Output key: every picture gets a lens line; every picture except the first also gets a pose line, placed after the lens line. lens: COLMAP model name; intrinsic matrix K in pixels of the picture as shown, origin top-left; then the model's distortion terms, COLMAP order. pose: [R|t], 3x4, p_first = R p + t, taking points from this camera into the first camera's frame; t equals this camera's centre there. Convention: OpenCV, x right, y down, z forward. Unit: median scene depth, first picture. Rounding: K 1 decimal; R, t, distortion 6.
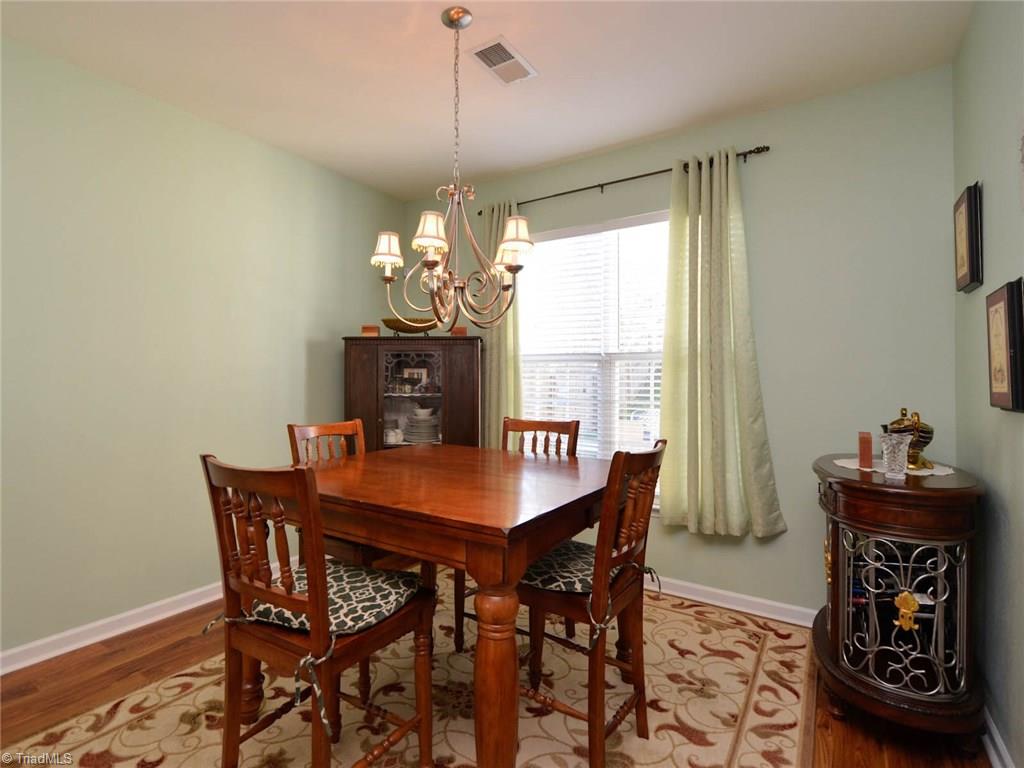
lens RADIAL K [[469.0, 0, 509.9], [0, 469.0, 378.8], [0, 0, 1]] dist [0.006166, -0.001286]
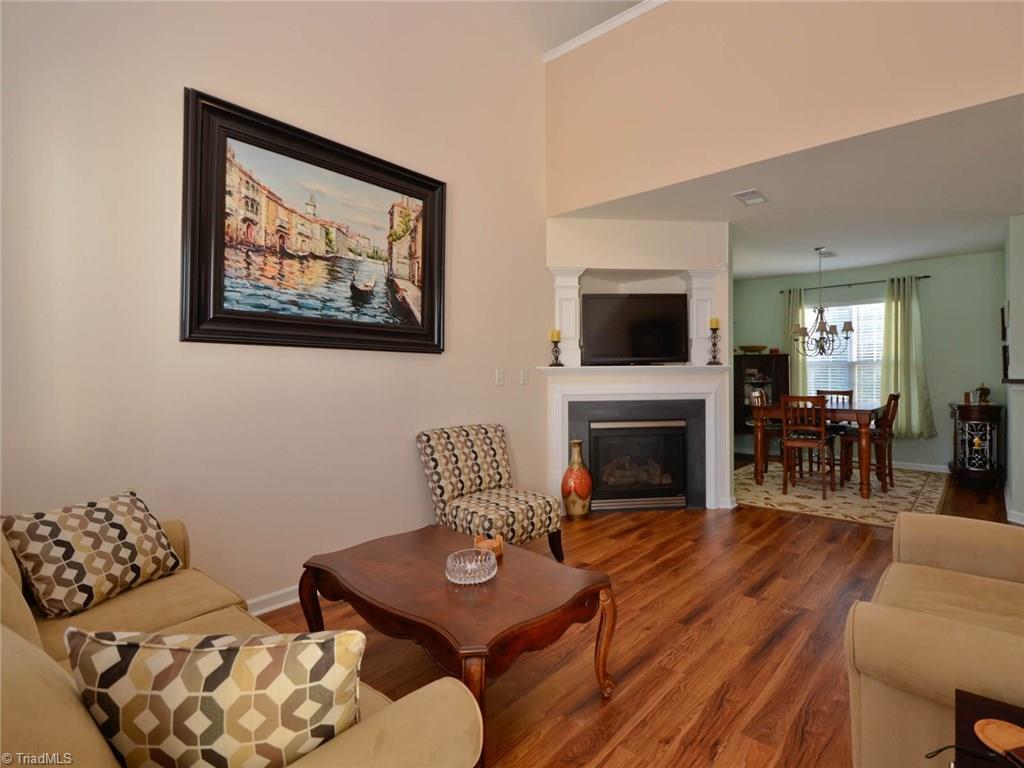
lens RADIAL K [[513.3, 0, 571.8], [0, 513.3, 382.4], [0, 0, 1]] dist [0.002095, -0.005175]
pose [[0.997422, -0.009220, -0.071167, -1.100107], [0.011142, 0.999582, 0.026660, -0.041538], [0.070892, -0.027384, 0.997108, -1.760535]]
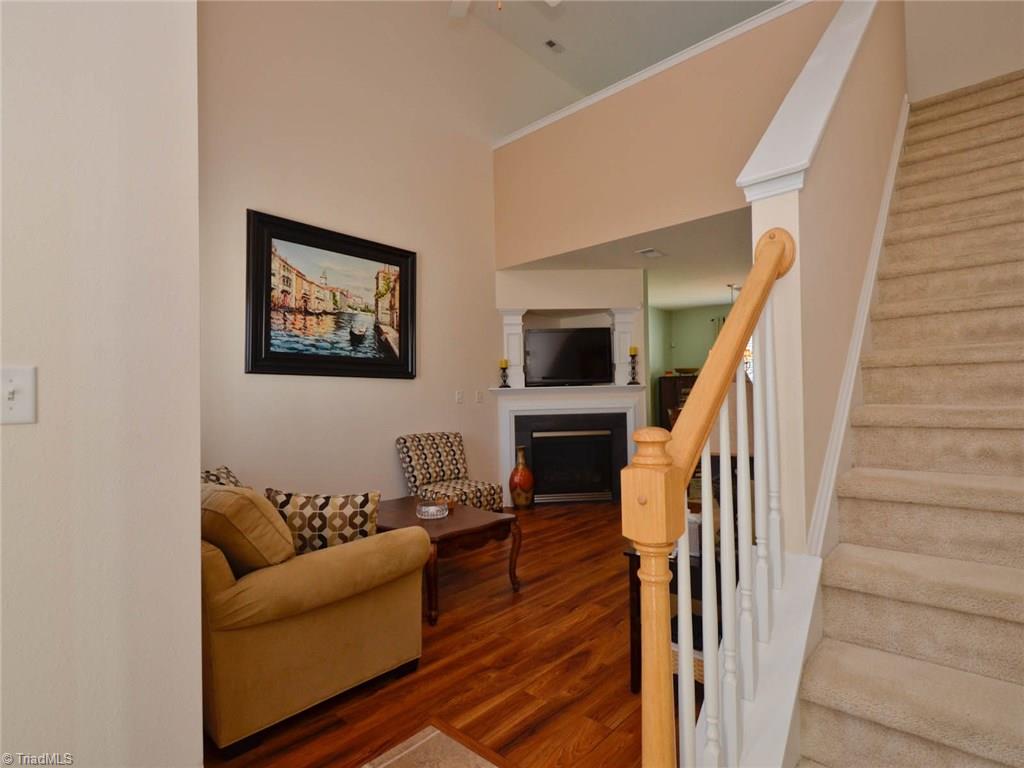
lens RADIAL K [[513.3, 0, 513.4], [0, 513.3, 391.6], [0, 0, 1]] dist [0.002095, -0.005175]
pose [[0.990859, -0.028673, -0.131816, -0.950825], [0.028040, 0.999585, -0.006654, -0.018411], [0.131952, 0.002897, 0.991252, -2.188920]]
